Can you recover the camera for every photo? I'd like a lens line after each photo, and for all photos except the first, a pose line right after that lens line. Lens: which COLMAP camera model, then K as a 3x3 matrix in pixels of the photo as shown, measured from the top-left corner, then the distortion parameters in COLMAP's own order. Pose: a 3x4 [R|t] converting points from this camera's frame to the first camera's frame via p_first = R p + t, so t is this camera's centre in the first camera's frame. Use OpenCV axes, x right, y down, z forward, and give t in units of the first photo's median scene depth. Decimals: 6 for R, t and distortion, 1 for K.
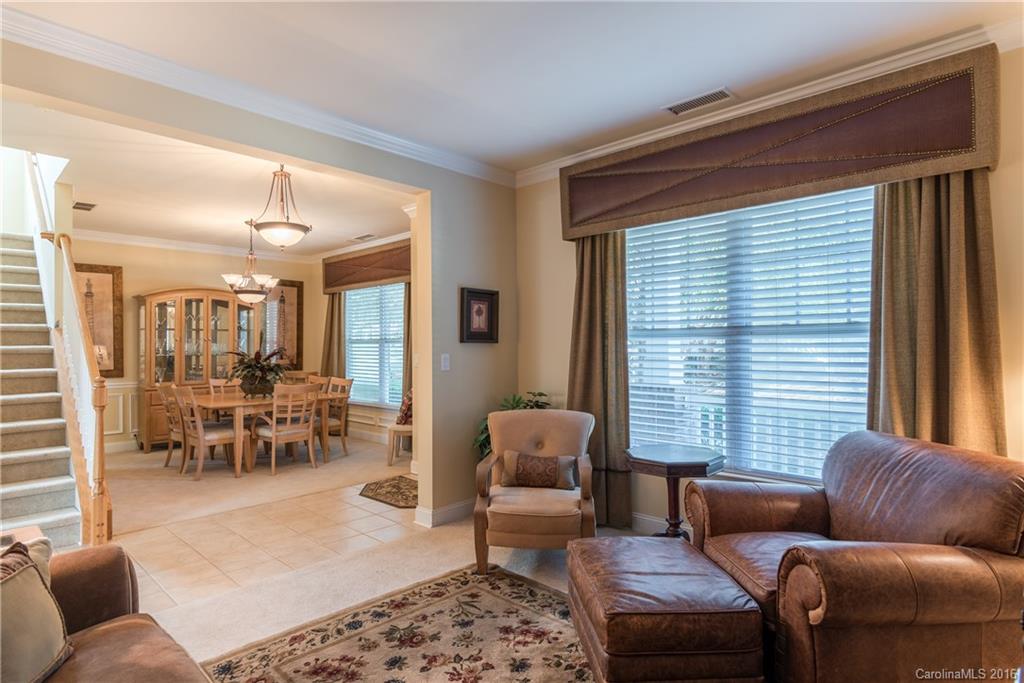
lens RADIAL K [[561.3, 0, 511.8], [0, 561.3, 343.5], [0, 0, 1]] dist [0.006865, 0.001090]
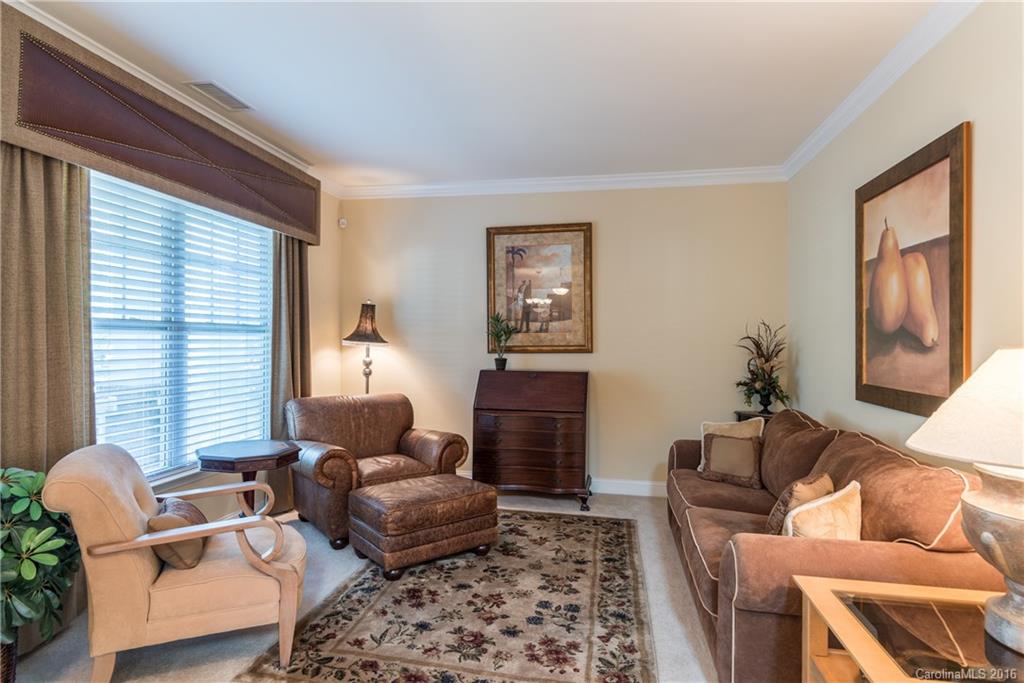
lens RADIAL K [[561.3, 0, 511.6], [0, 561.3, 342.7], [0, 0, 1]] dist [0.006865, 0.001090]
pose [[-0.562634, 0.002294, 0.826703, -0.957708], [-0.006797, 0.999950, -0.007400, 0.012149], [-0.826678, -0.009783, -0.562590, 1.395230]]
